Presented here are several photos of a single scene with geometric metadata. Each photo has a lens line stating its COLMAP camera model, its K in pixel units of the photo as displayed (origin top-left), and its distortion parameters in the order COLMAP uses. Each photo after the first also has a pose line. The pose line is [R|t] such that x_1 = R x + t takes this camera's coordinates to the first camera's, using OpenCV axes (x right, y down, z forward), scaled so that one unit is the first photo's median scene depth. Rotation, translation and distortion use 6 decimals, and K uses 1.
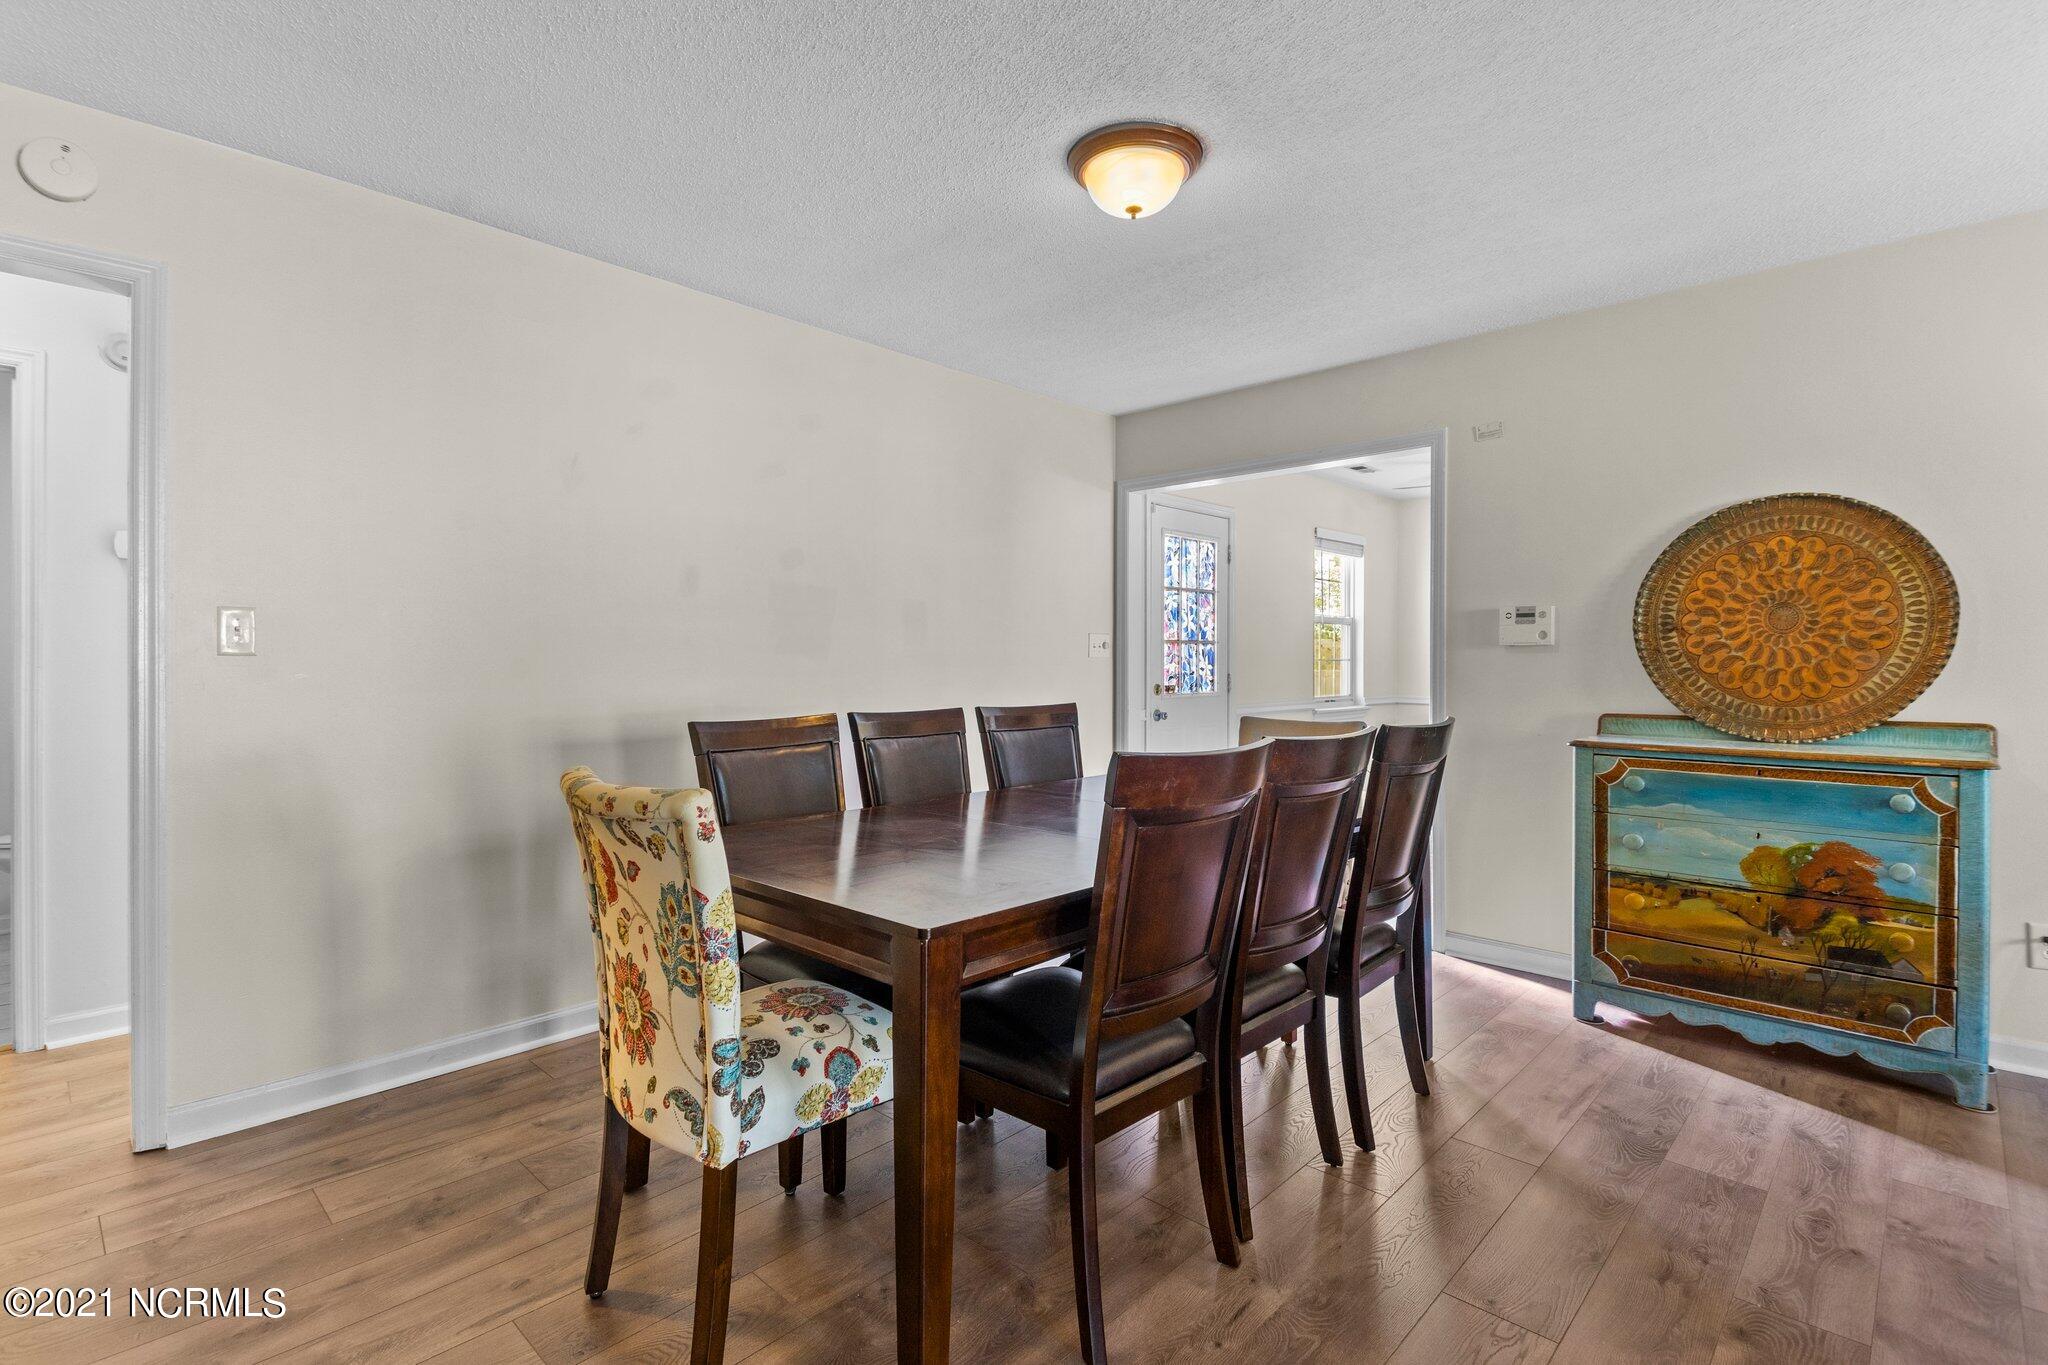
lens RADIAL K [[983.2, 0, 1029.7], [0, 983.2, 657.1], [0, 0, 1]] dist [0.004835, 0.000318]
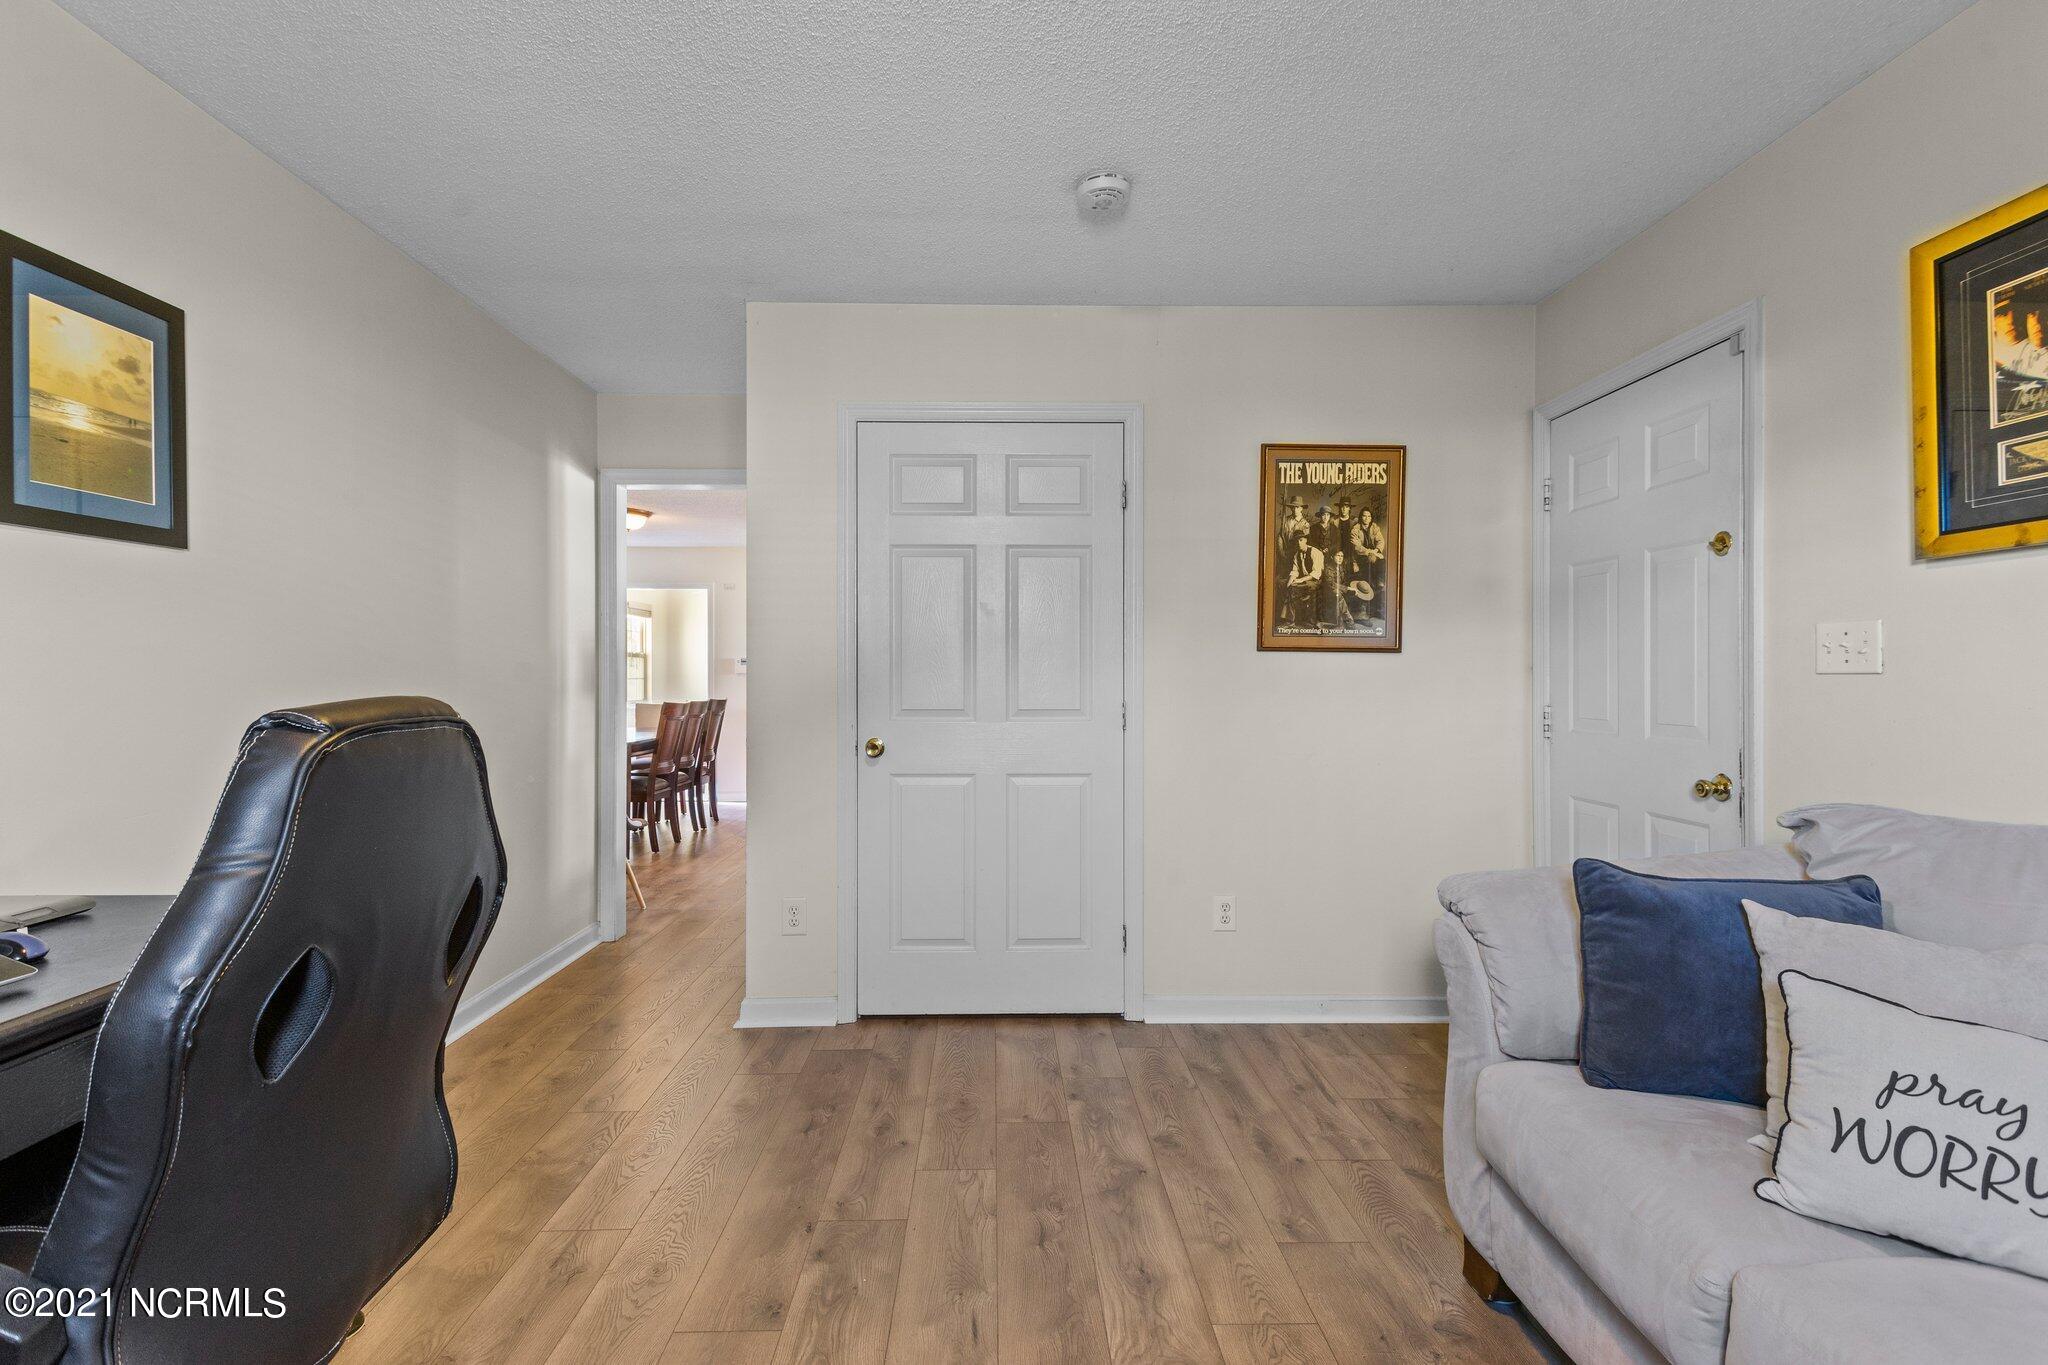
lens RADIAL K [[983.2, 0, 1029.7], [0, 983.2, 657.1], [0, 0, 1]] dist [0.004835, 0.000318]
pose [[0.705563, 0.002338, 0.708644, -1.168310], [0.001280, 0.999989, -0.004574, -0.056353], [-0.708646, 0.004134, 0.705552, -2.008389]]
